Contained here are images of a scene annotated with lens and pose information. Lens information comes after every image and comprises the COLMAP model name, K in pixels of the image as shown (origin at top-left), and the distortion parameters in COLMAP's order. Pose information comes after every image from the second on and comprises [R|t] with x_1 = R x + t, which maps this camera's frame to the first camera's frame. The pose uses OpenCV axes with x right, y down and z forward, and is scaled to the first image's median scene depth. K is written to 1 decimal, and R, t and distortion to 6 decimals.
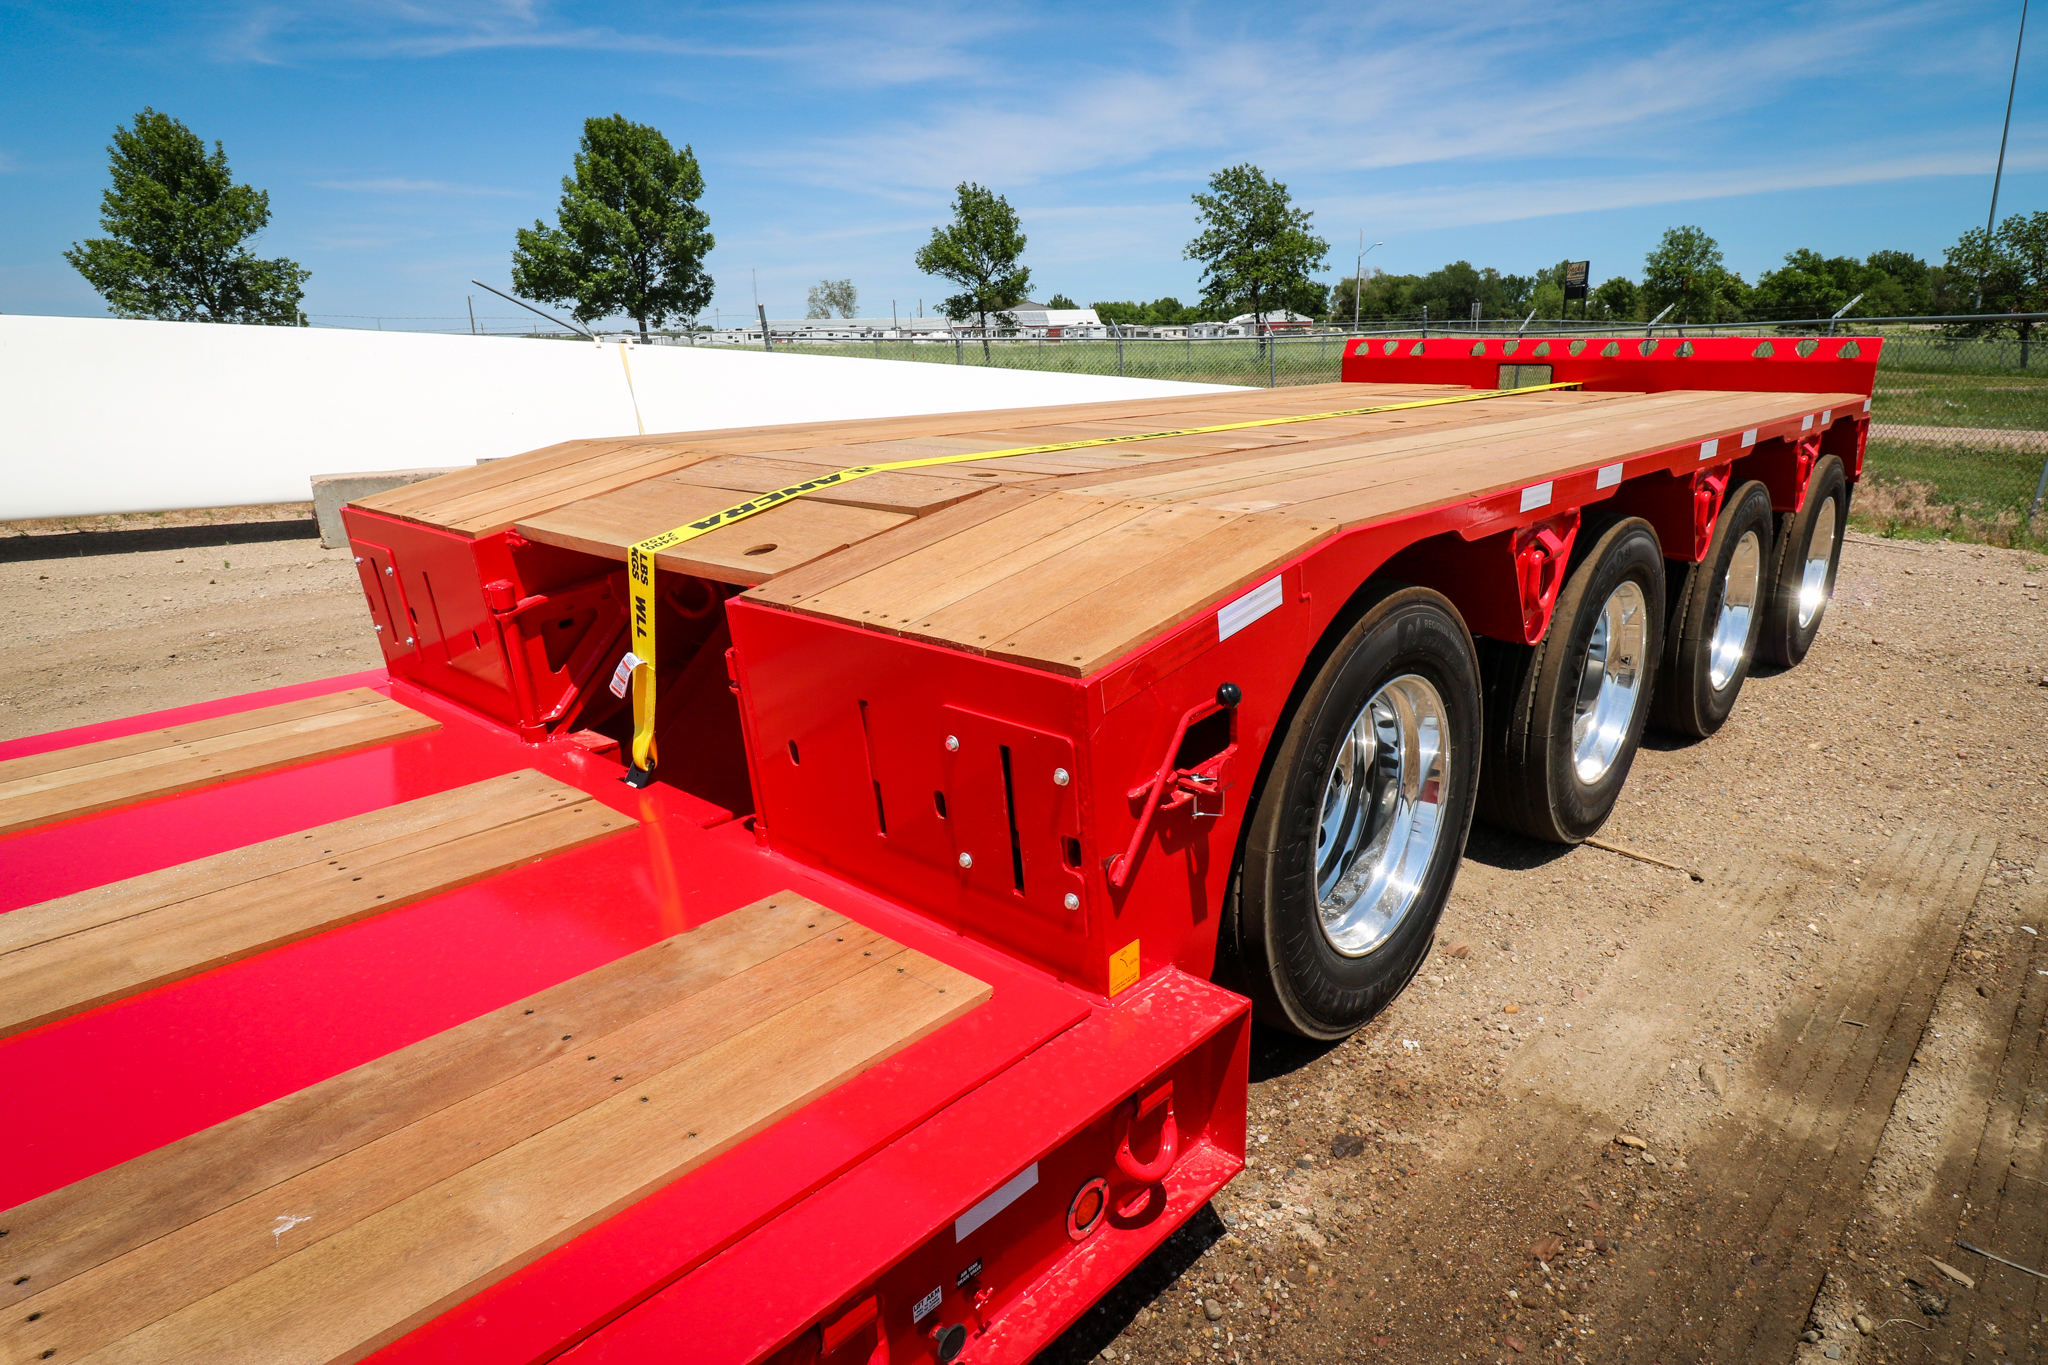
lens RADIAL K [[1219.8, 0, 1024.0], [0, 1219.8, 682.5], [0, 0, 1]] dist [0.005218, -0.000624]
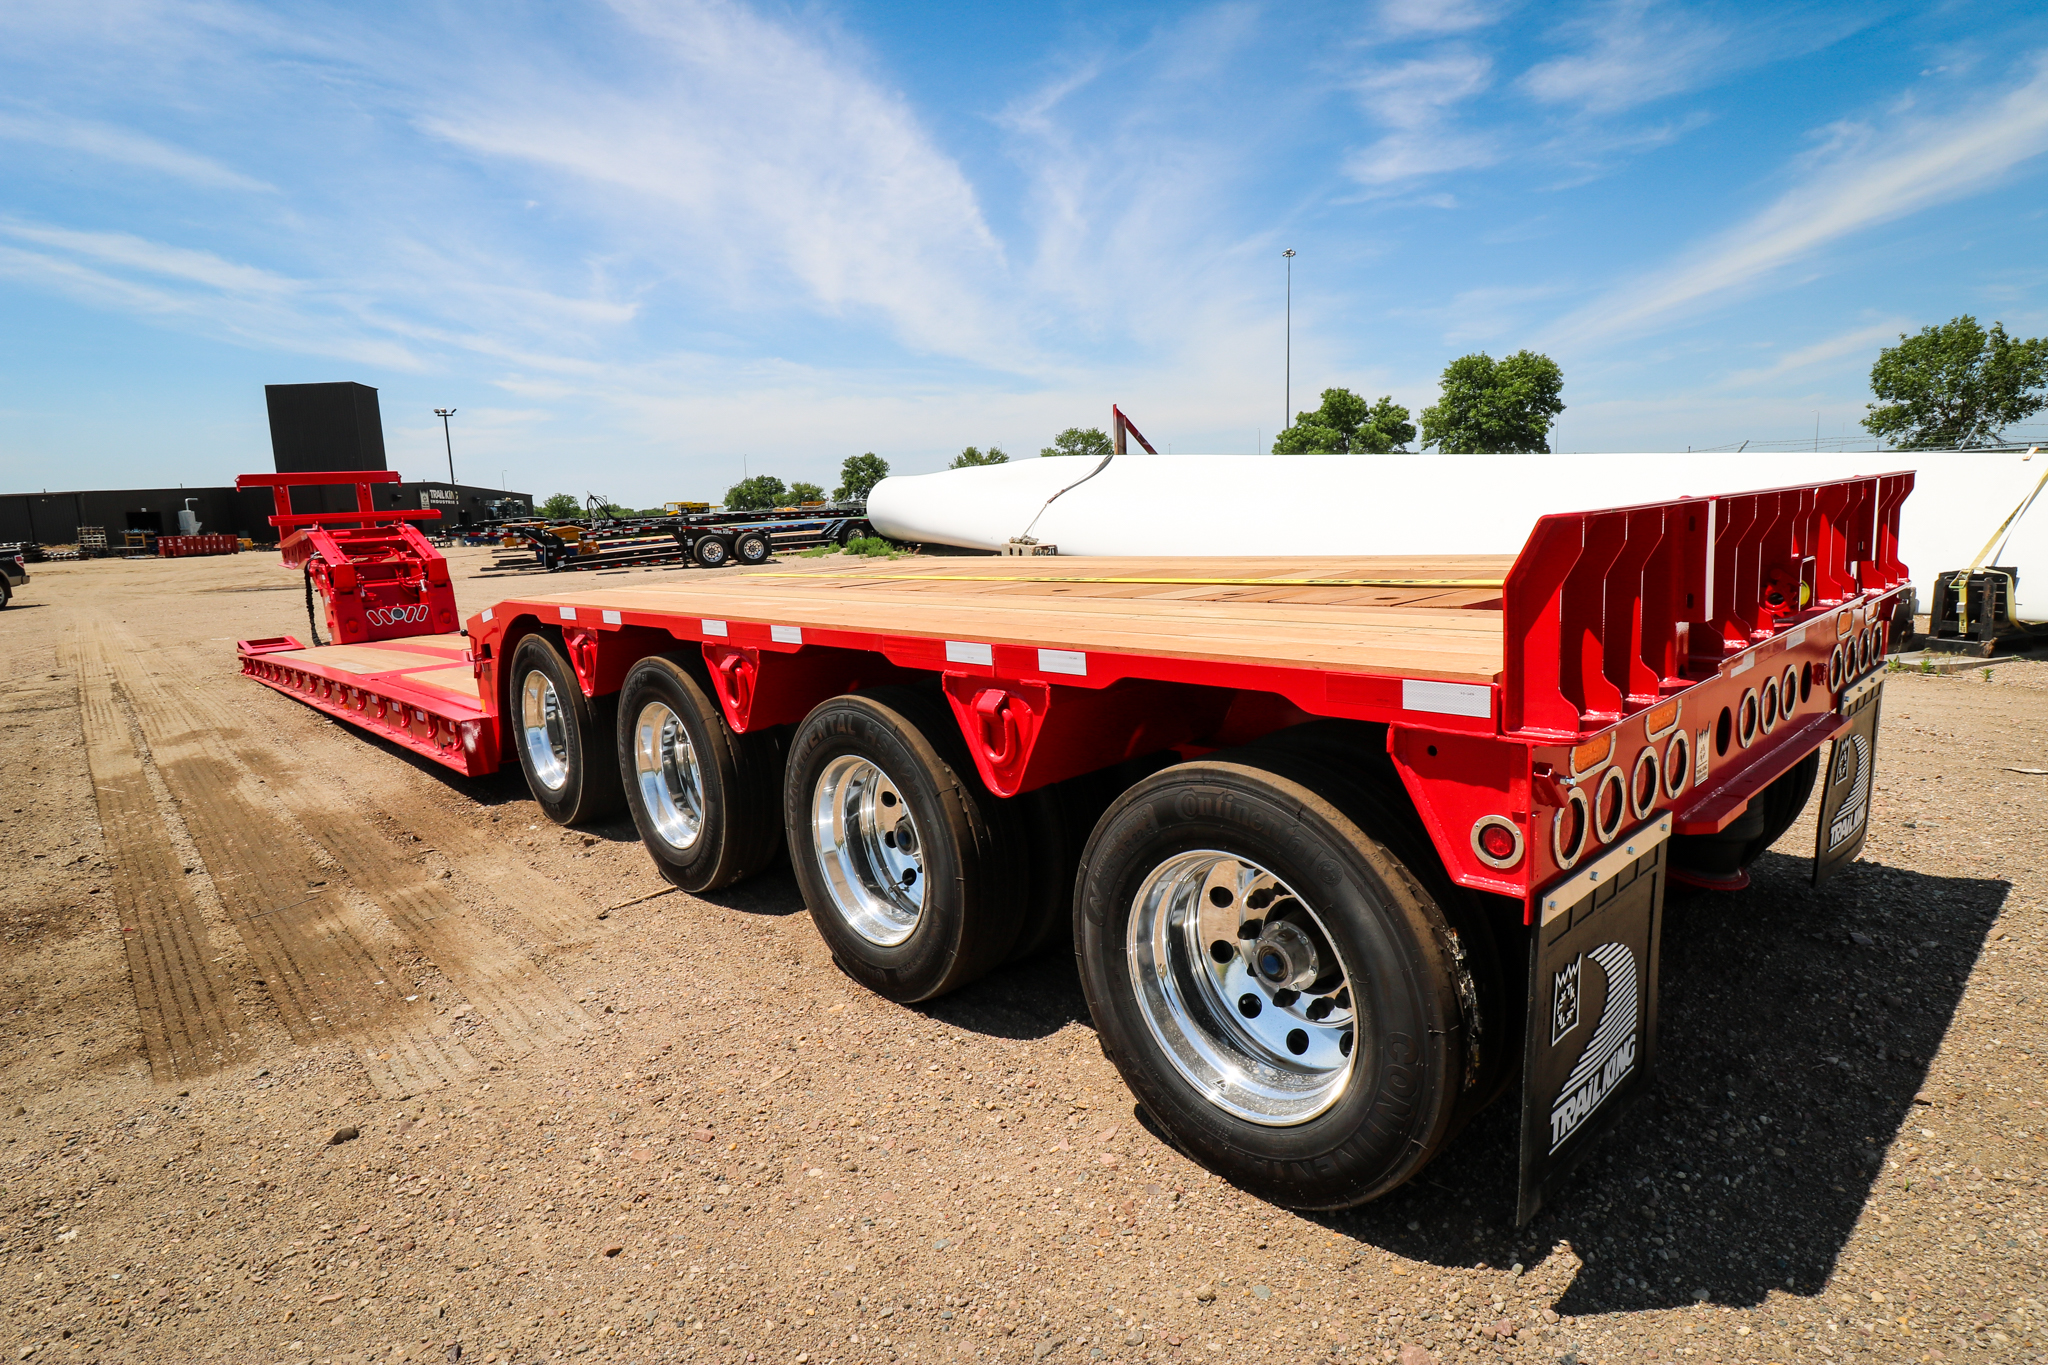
lens RADIAL K [[1099.3, 0, 1024.0], [0, 1099.3, 644.3], [0, 0, 1]] dist [0.000610, 0.000174]
pose [[-0.093205, 0.177143, -0.979762, 0.636982], [-0.245908, 0.949464, 0.195059, -0.184845], [0.964802, 0.259111, -0.044934, 0.551064]]
